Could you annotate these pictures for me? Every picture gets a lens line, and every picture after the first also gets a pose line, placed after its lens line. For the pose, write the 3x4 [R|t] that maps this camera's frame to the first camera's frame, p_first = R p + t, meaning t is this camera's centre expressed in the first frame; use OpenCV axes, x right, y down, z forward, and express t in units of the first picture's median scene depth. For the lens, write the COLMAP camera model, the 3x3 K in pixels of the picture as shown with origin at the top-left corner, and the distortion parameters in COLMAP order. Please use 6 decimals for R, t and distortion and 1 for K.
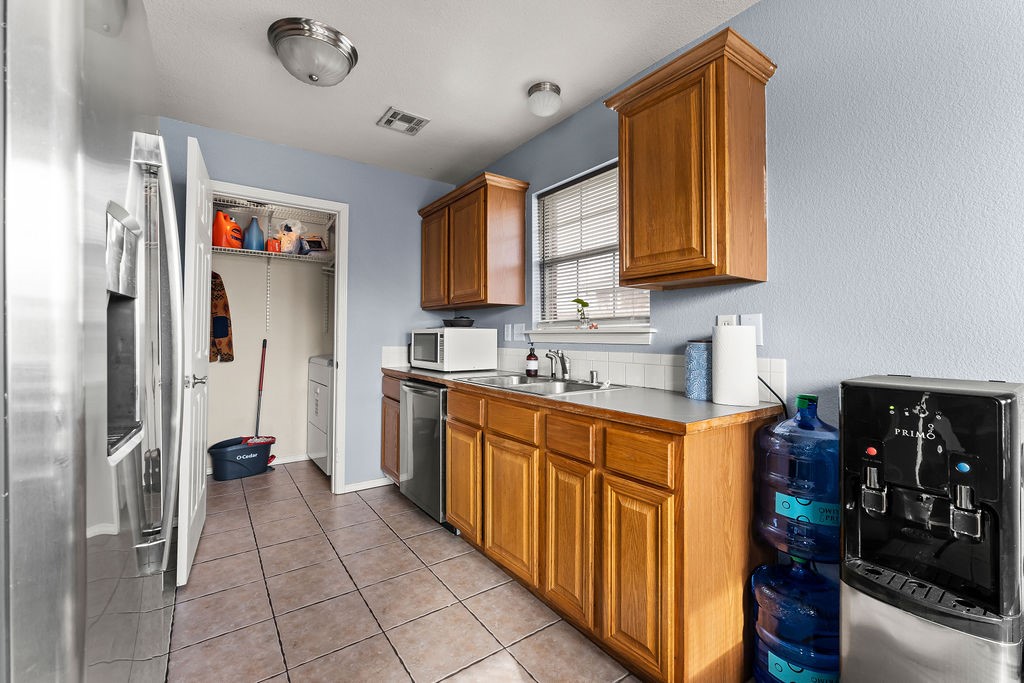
lens RADIAL K [[438.4, 0, 516.1], [0, 438.4, 335.5], [0, 0, 1]] dist [0.005088, -0.000336]
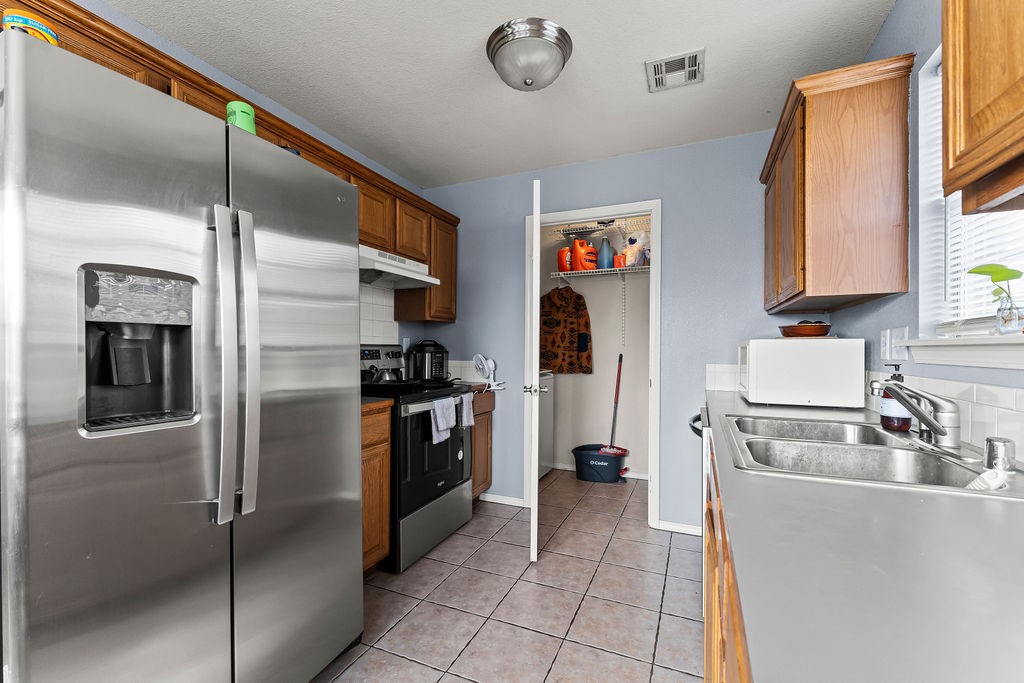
lens RADIAL K [[438.4, 0, 500.2], [0, 438.4, 353.1], [0, 0, 1]] dist [0.005088, -0.000336]
pose [[0.497503, 0.005723, -0.867443, 0.212210], [0.001694, 0.999970, 0.007569, -0.000970], [0.867460, -0.005235, 0.497479, 0.286957]]
